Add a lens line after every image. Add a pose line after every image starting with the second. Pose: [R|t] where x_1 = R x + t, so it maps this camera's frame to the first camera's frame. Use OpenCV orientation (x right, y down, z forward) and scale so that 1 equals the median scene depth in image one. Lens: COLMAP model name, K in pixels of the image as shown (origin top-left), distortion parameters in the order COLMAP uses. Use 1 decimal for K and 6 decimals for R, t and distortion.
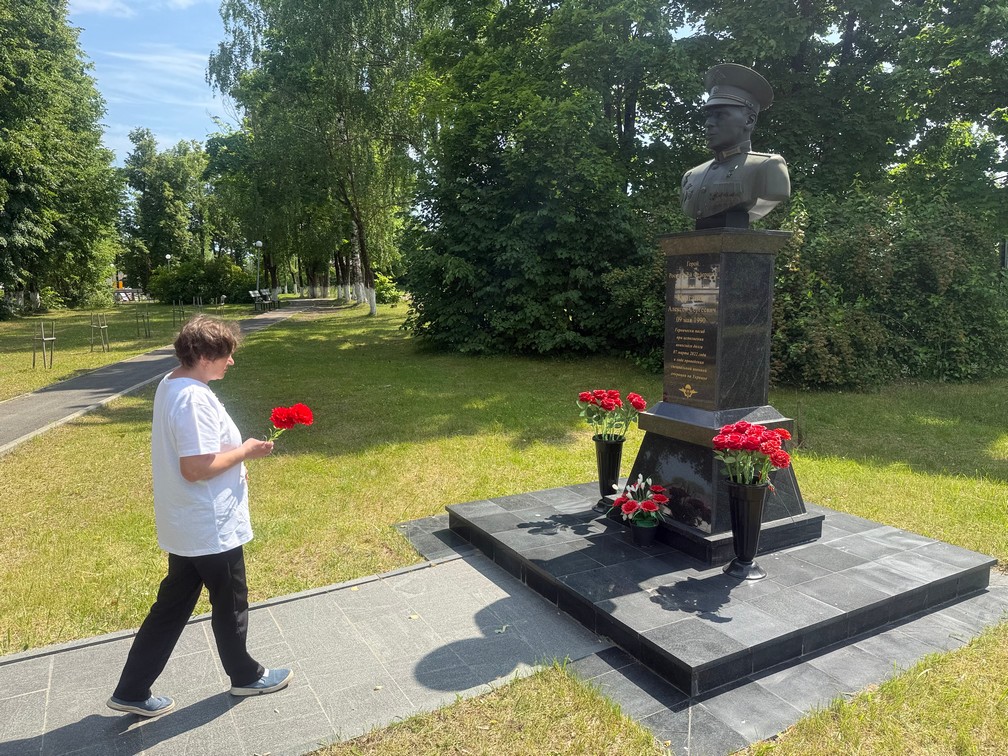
lens RADIAL K [[710.0, 0, 507.5], [0, 710.0, 377.3], [0, 0, 1]] dist [0.053093, -0.071728]
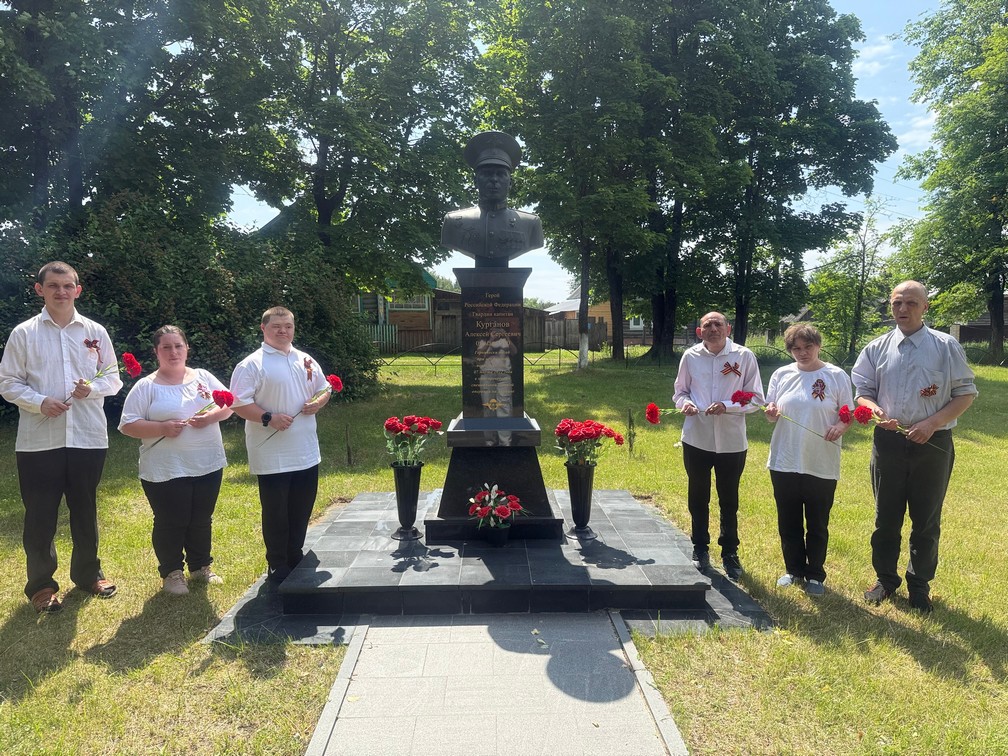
lens RADIAL K [[710.0, 0, 507.8], [0, 710.0, 376.2], [0, 0, 1]] dist [0.053093, -0.071728]
pose [[0.472775, -0.056951, 0.879341, -0.591424], [0.112669, 0.993625, 0.003777, -0.022470], [-0.873951, 0.097289, 0.476178, 0.344887]]
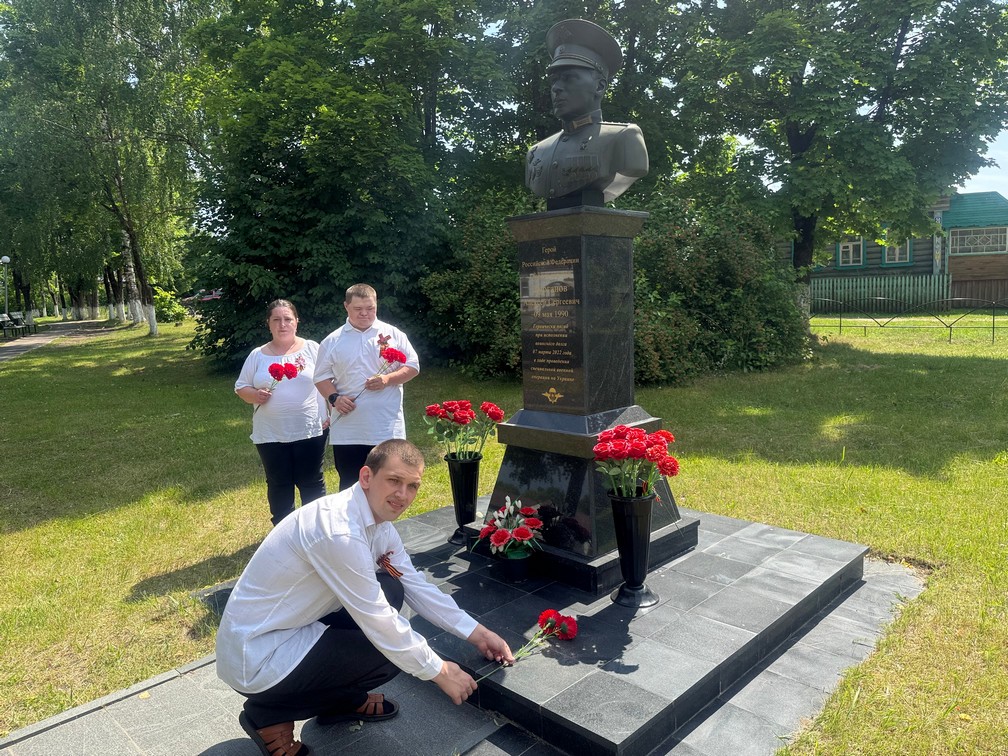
lens RADIAL K [[710.0, 0, 505.1], [0, 710.0, 378.1], [0, 0, 1]] dist [0.053093, -0.071728]
pose [[0.963577, -0.060536, 0.260490, -0.022042], [0.064762, 0.997871, -0.007663, 0.001081], [-0.259472, 0.024253, 0.965446, 0.141085]]
